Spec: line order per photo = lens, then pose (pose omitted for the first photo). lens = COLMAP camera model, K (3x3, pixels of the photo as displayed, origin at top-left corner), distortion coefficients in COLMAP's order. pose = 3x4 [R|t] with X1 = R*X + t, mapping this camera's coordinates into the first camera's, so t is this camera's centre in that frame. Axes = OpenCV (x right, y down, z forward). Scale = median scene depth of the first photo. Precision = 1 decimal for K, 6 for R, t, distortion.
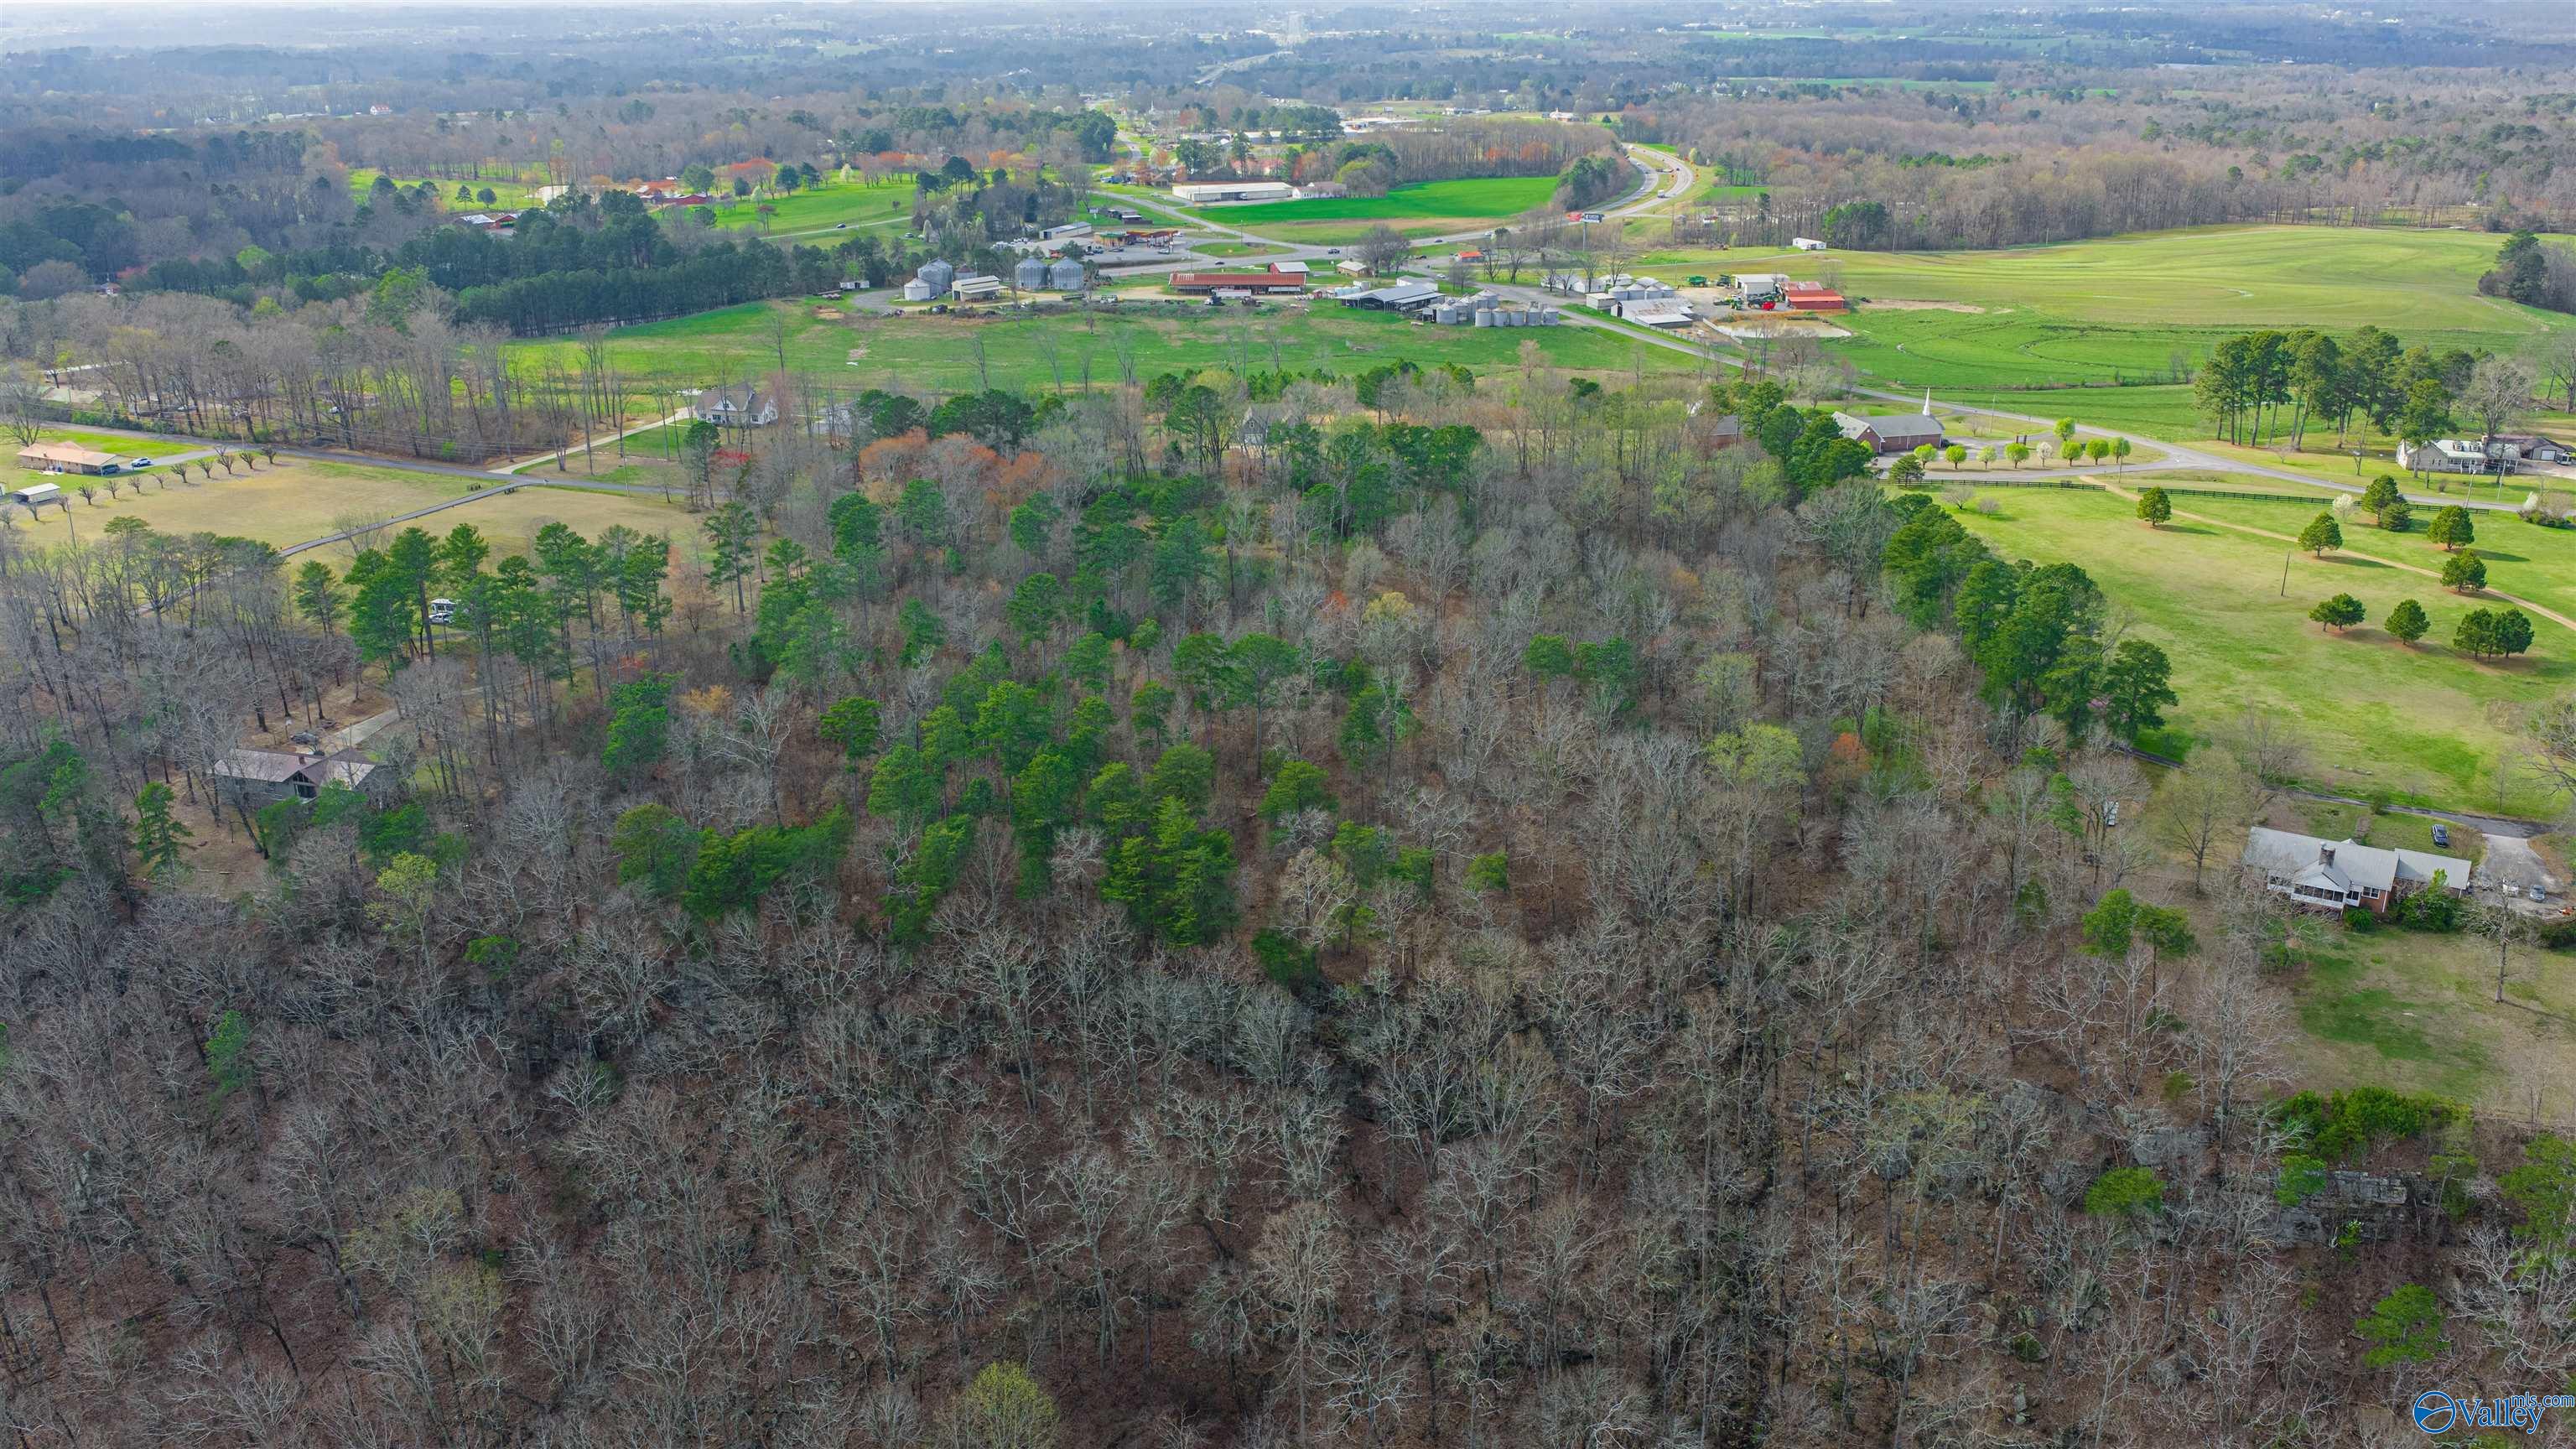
lens RADIAL K [[2127.6, 0, 1288.0], [0, 2127.6, 724.5], [0, 0, 1]] dist [0.029057, -0.067028]
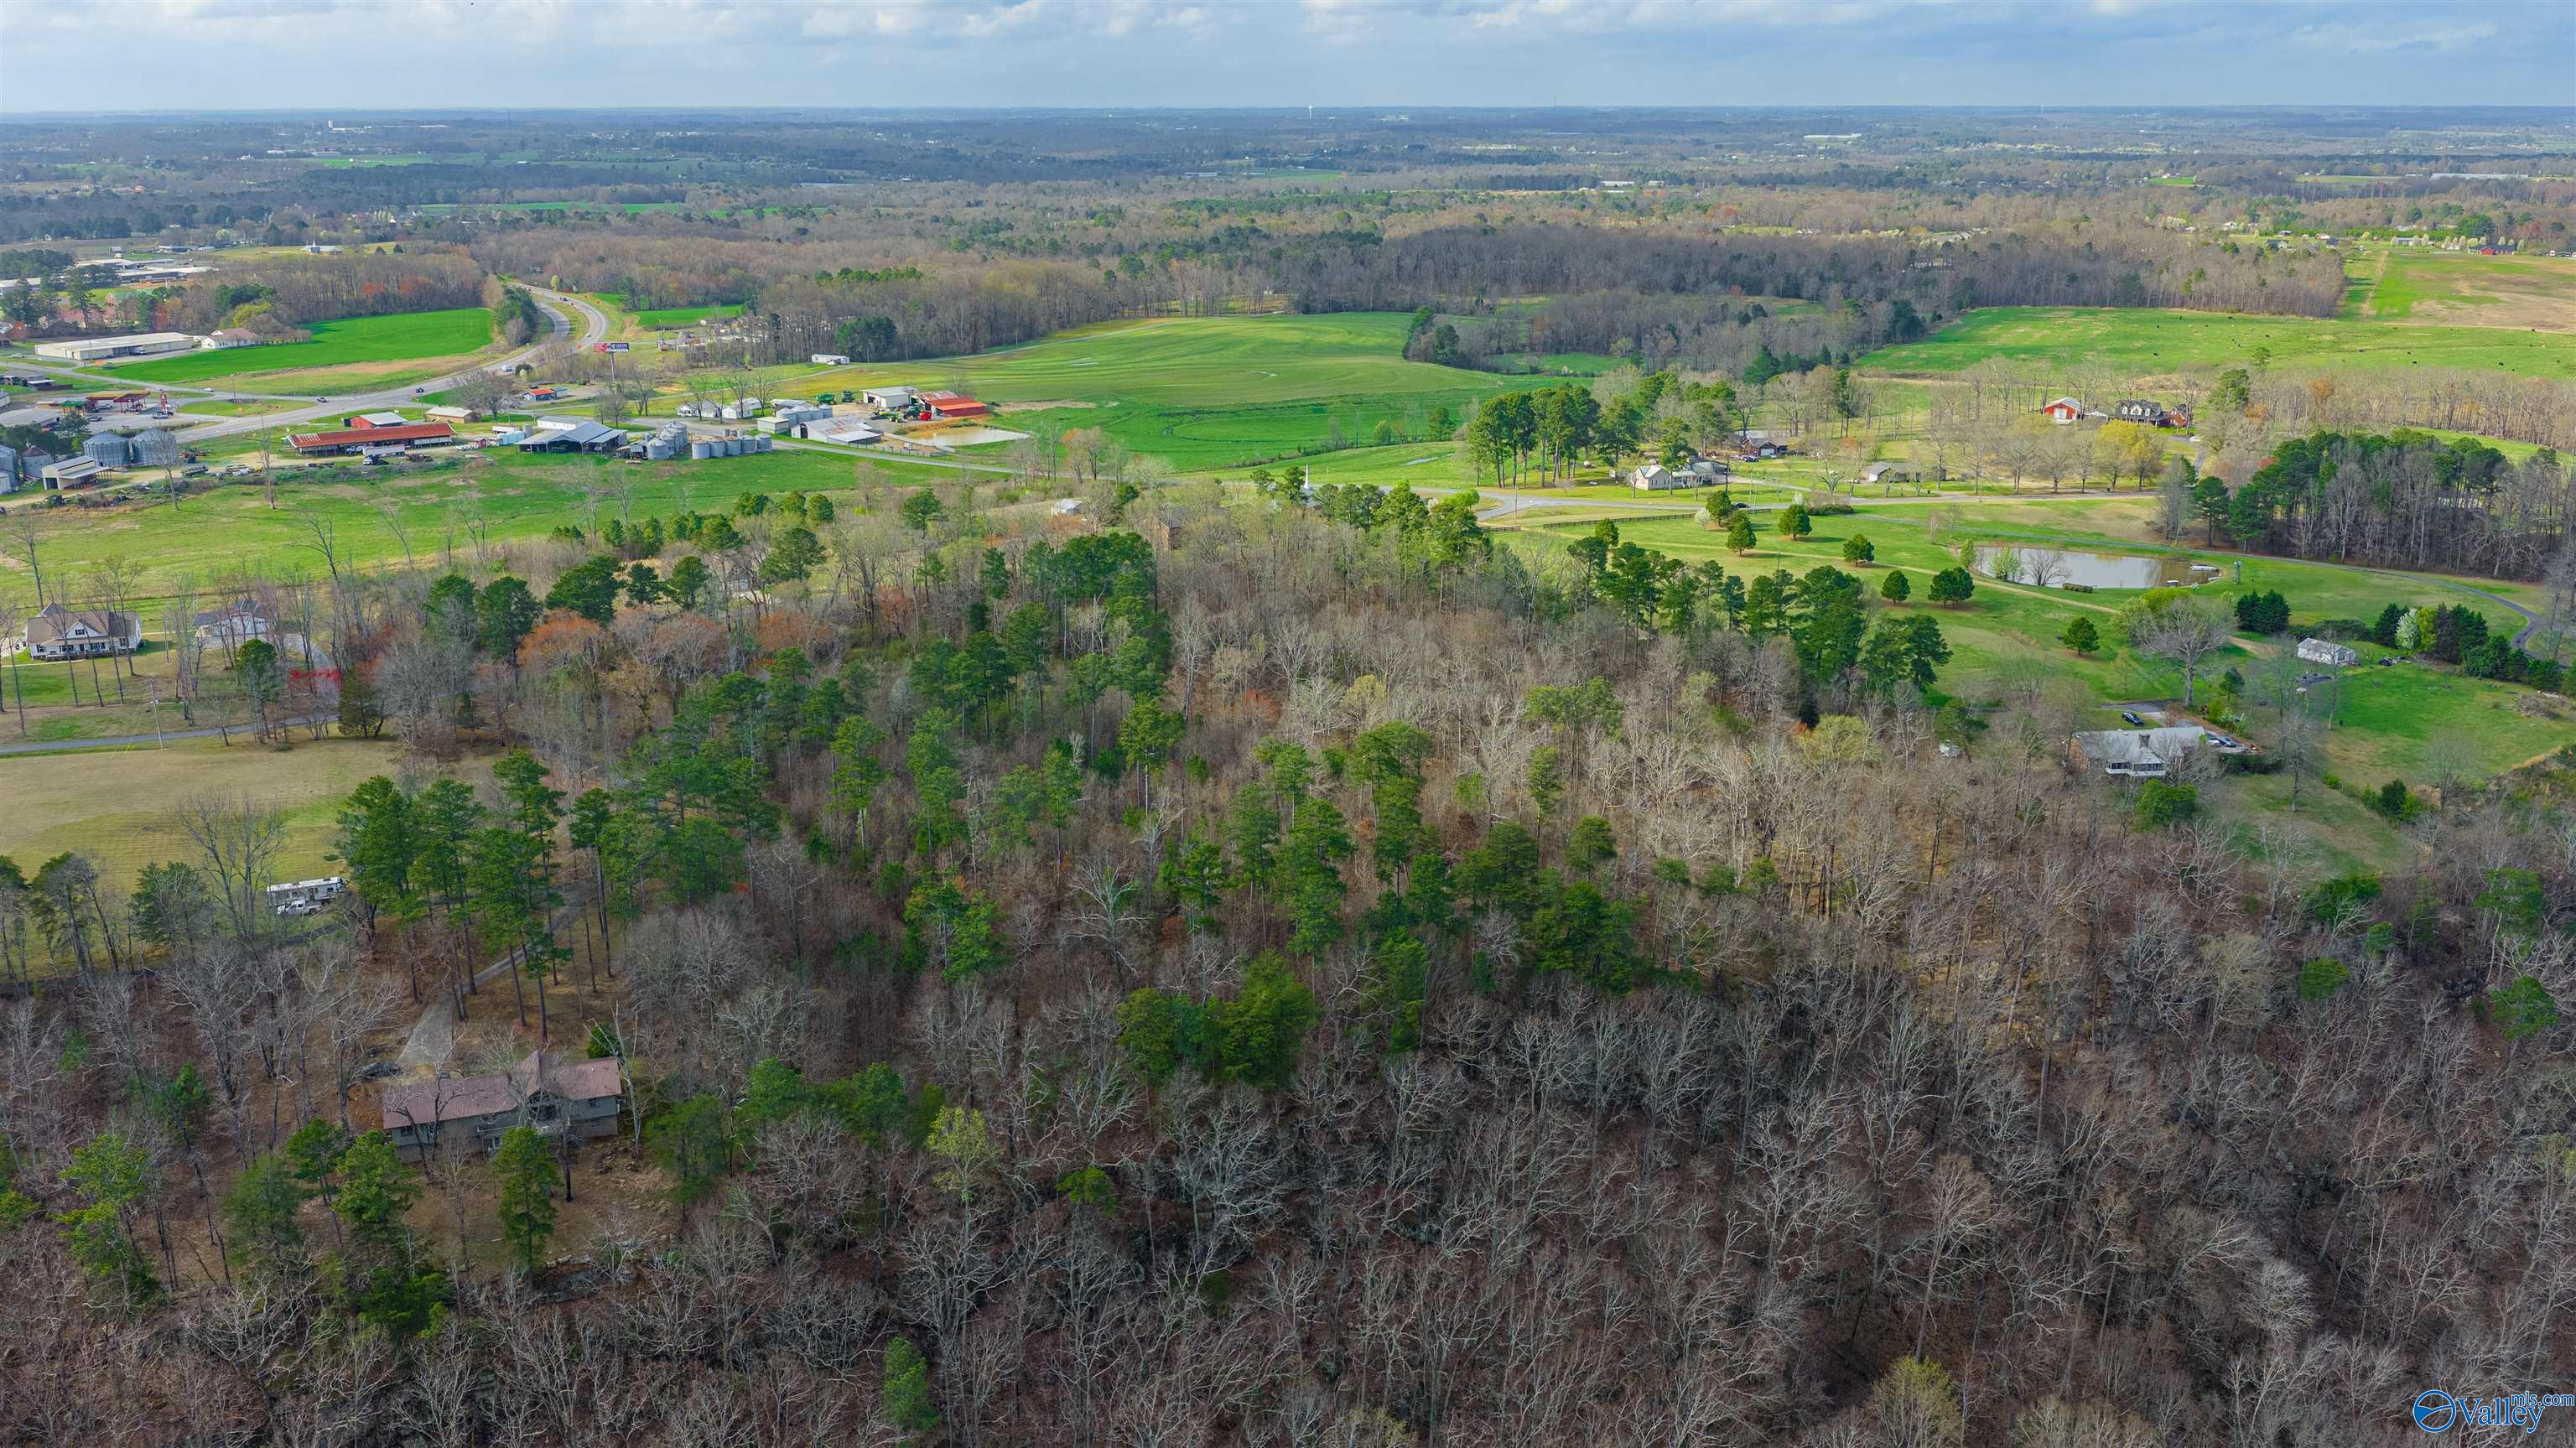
lens RADIAL K [[2127.5, 0, 1288.0], [0, 2127.5, 724.0], [0, 0, 1]] dist [0.029057, -0.067028]
pose [[0.792556, -0.166033, 0.586761, -0.282757], [0.197317, 0.980280, 0.010863, -0.027088], [-0.576993, 0.107168, 0.809688, 0.077889]]
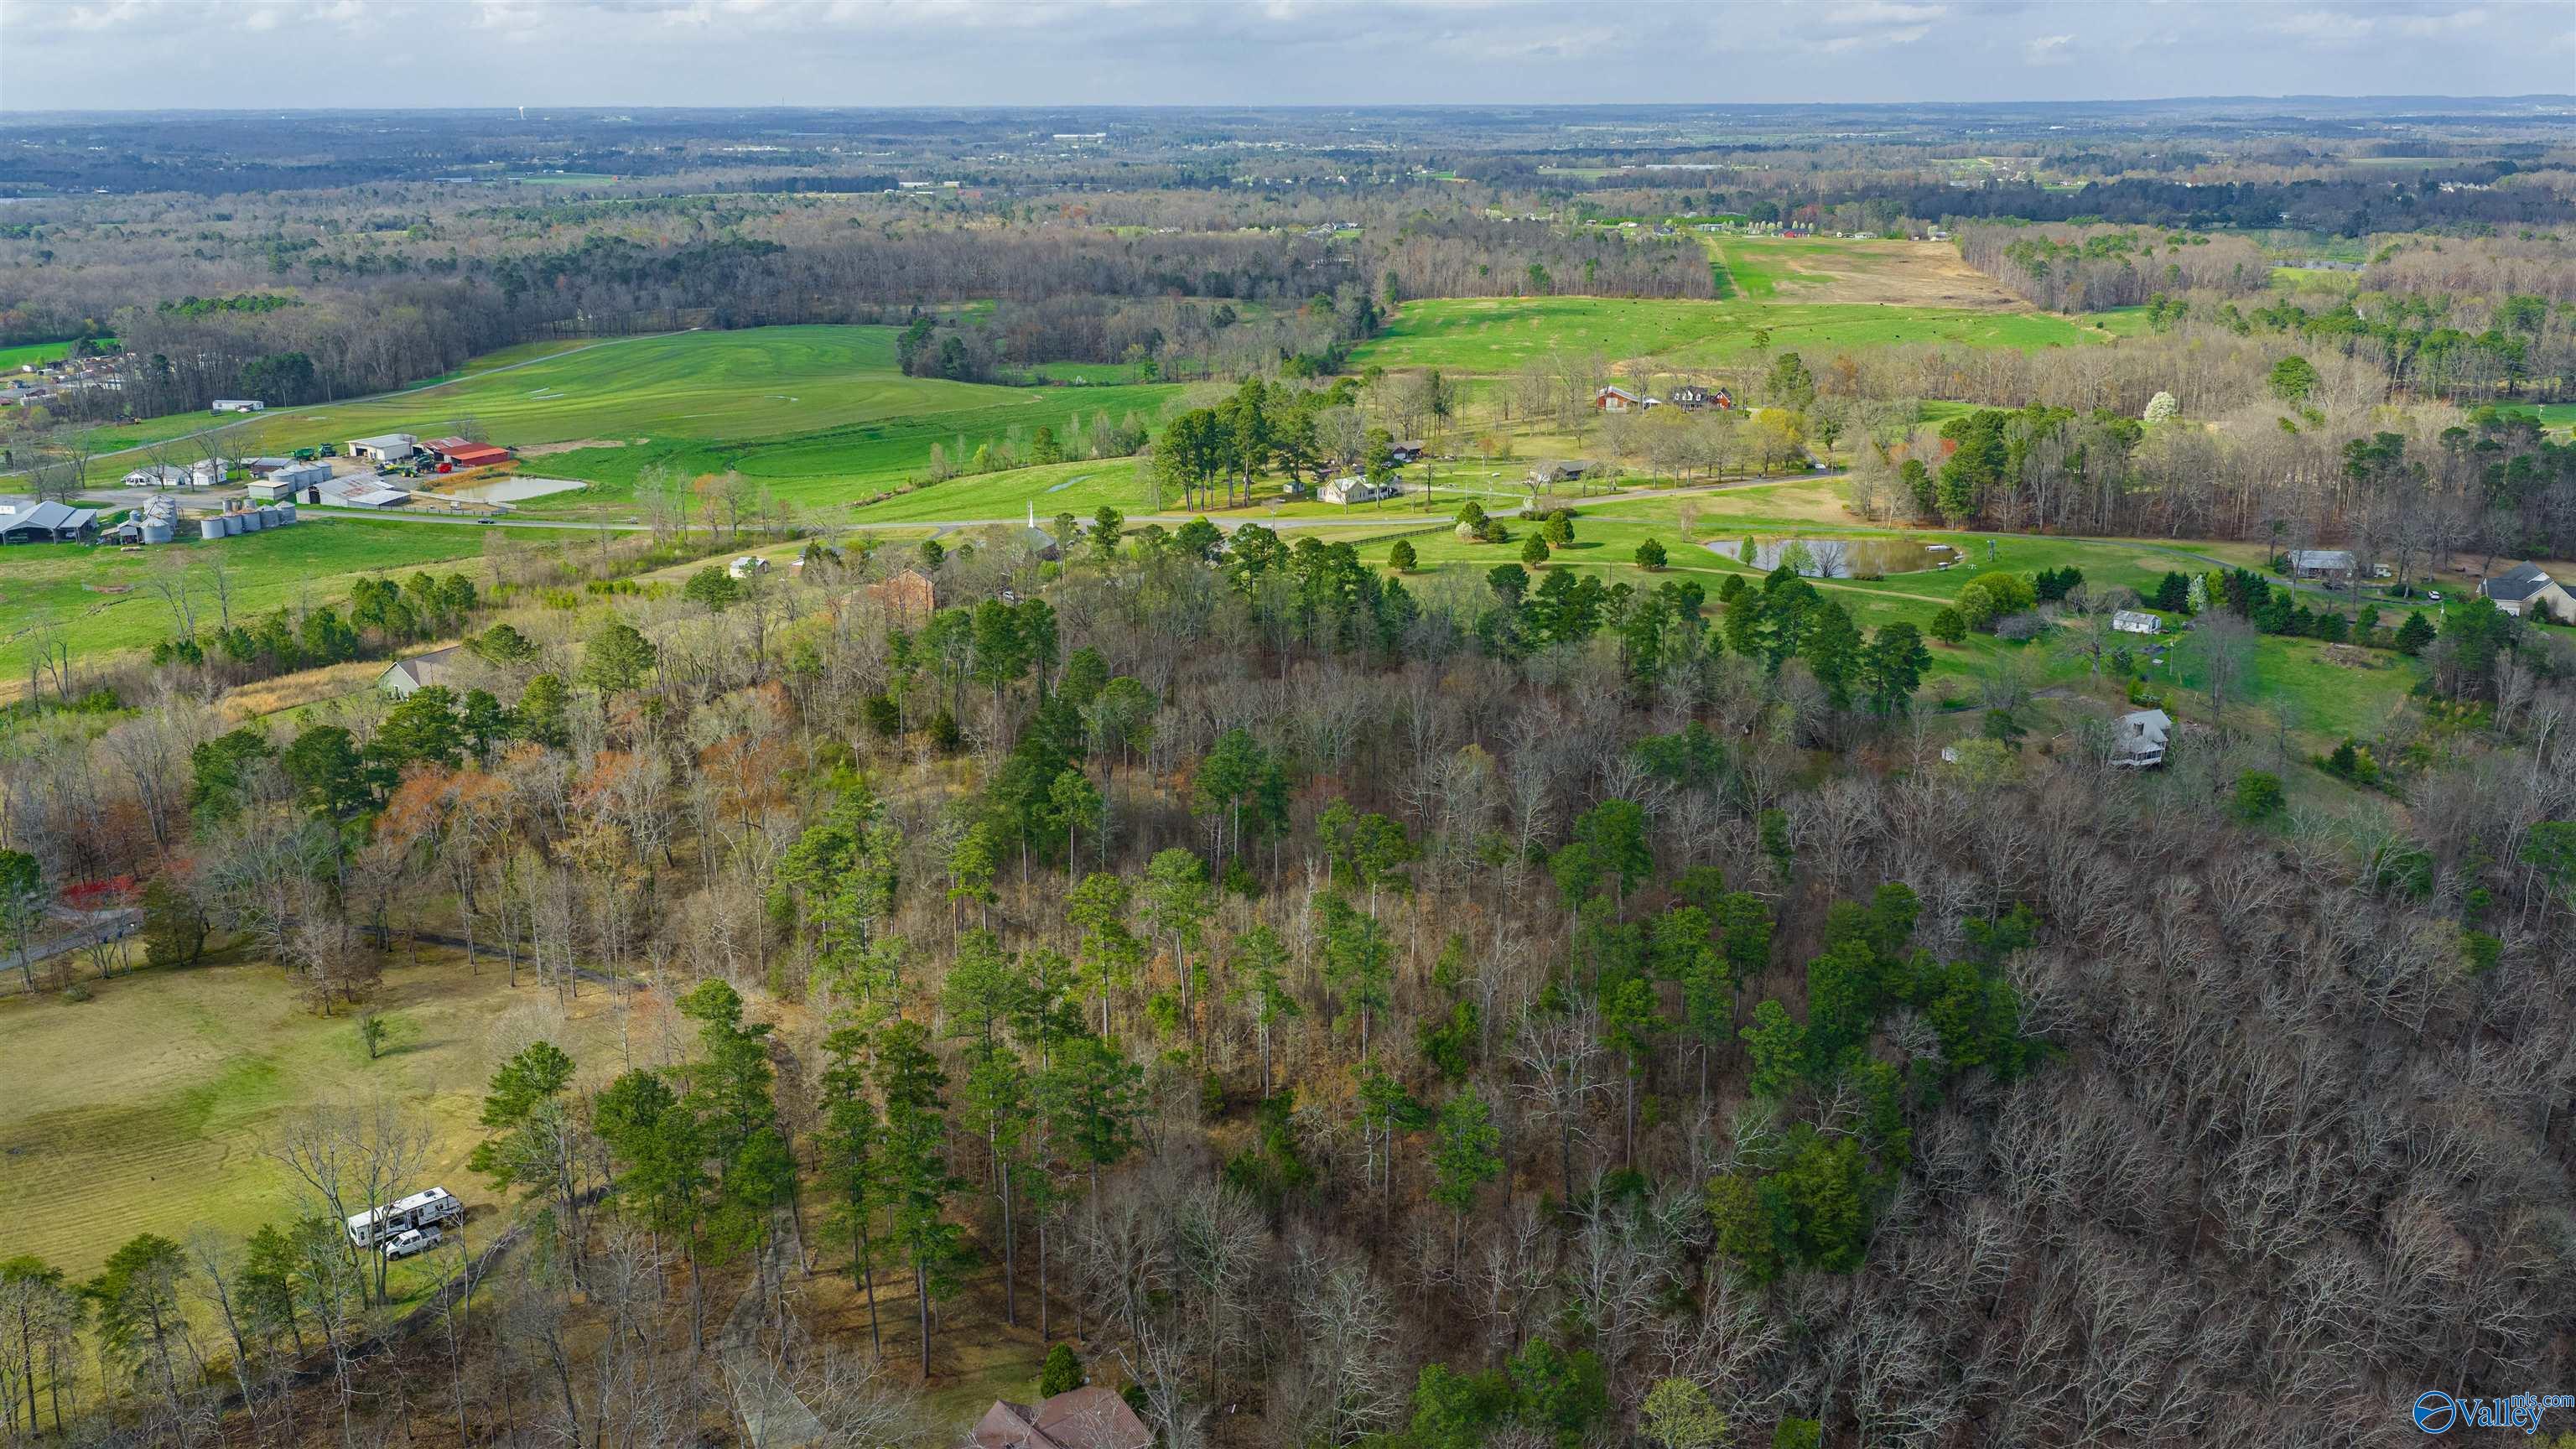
lens RADIAL K [[2127.6, 0, 1288.0], [0, 2127.6, 724.5], [0, 0, 1]] dist [0.029057, -0.067028]
pose [[0.534072, -0.232970, 0.812707, -0.349630], [0.277392, 0.956355, 0.091859, -0.083274], [-0.798637, 0.176379, 0.575386, 0.243373]]
